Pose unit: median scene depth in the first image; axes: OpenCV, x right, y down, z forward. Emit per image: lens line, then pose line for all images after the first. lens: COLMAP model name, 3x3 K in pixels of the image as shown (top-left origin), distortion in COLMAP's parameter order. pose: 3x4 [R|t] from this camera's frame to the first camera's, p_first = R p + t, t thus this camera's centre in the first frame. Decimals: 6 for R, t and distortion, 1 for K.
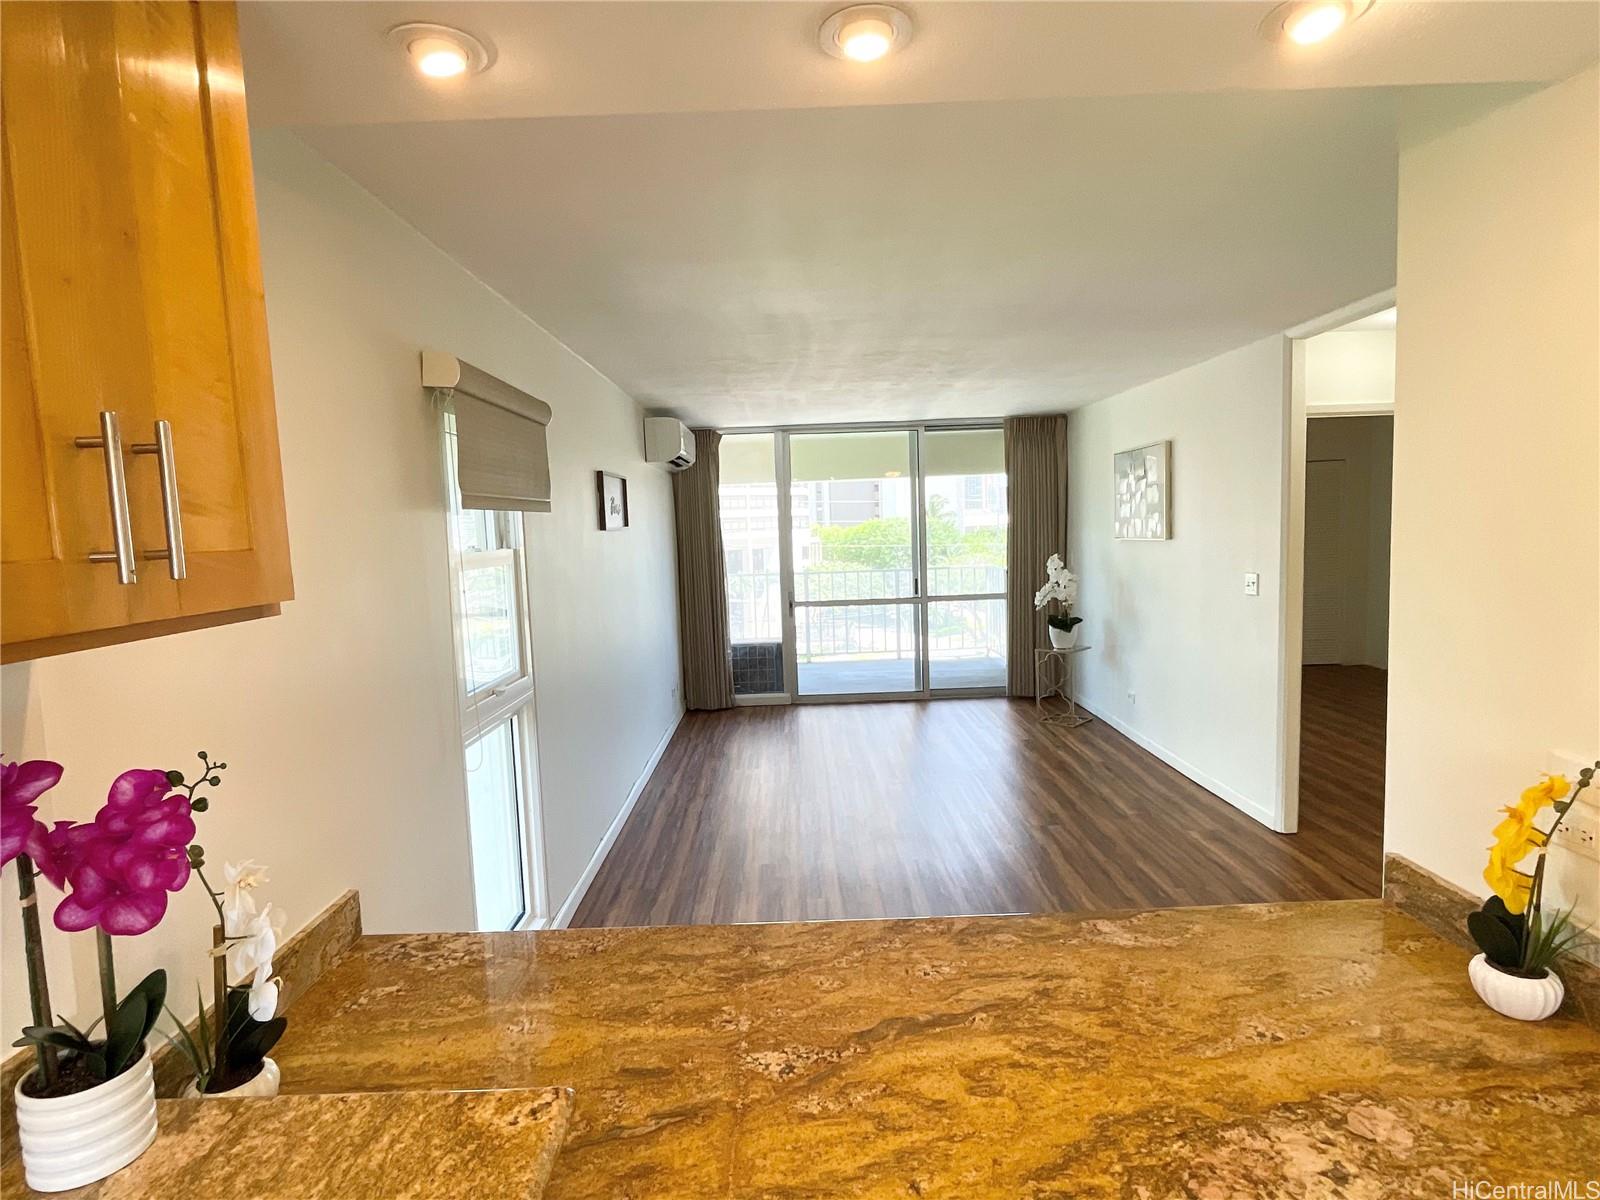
lens RADIAL K [[828.7, 0, 791.8], [0, 828.7, 600.8], [0, 0, 1]] dist [-0.001104, 0.000253]
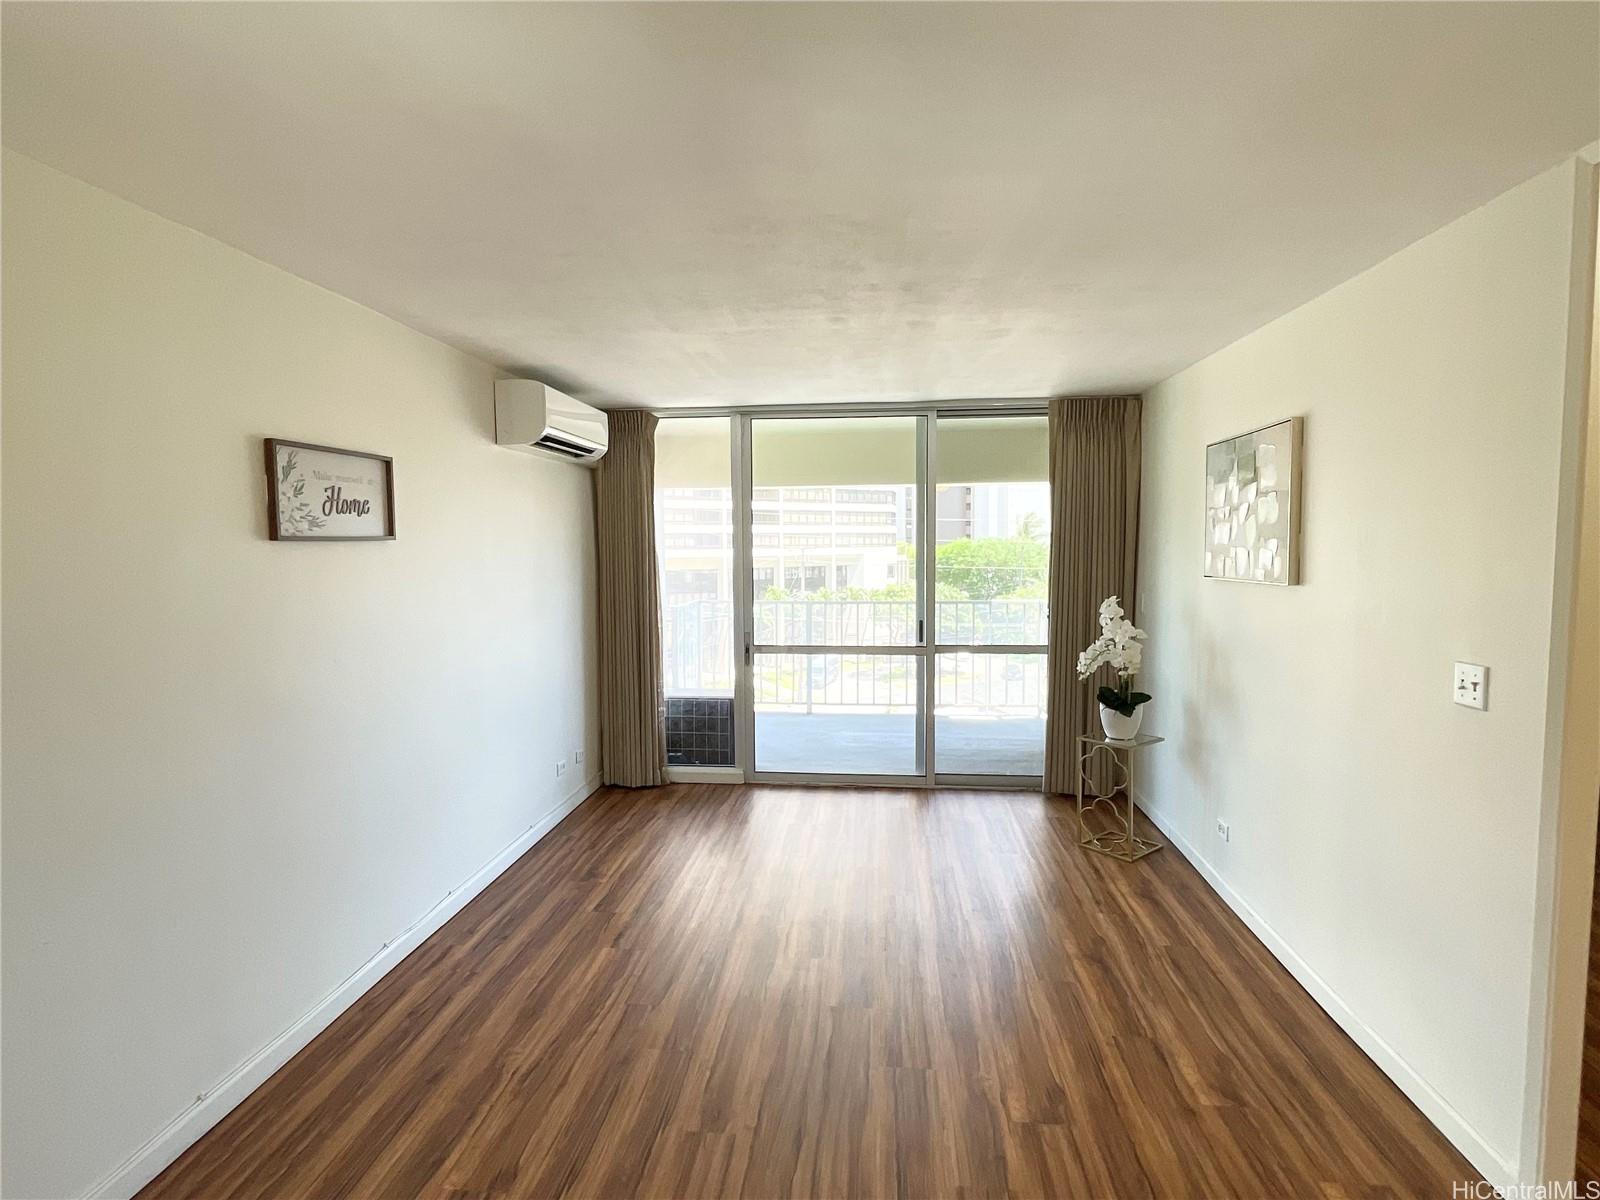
lens RADIAL K [[828.7, 0, 791.8], [0, 828.7, 600.8], [0, 0, 1]] dist [-0.001104, 0.000253]
pose [[0.993278, 0.036381, -0.109891, 0.129266], [-0.038448, 0.999120, -0.016752, -0.030518], [0.109185, 0.020865, 0.993802, 0.294100]]
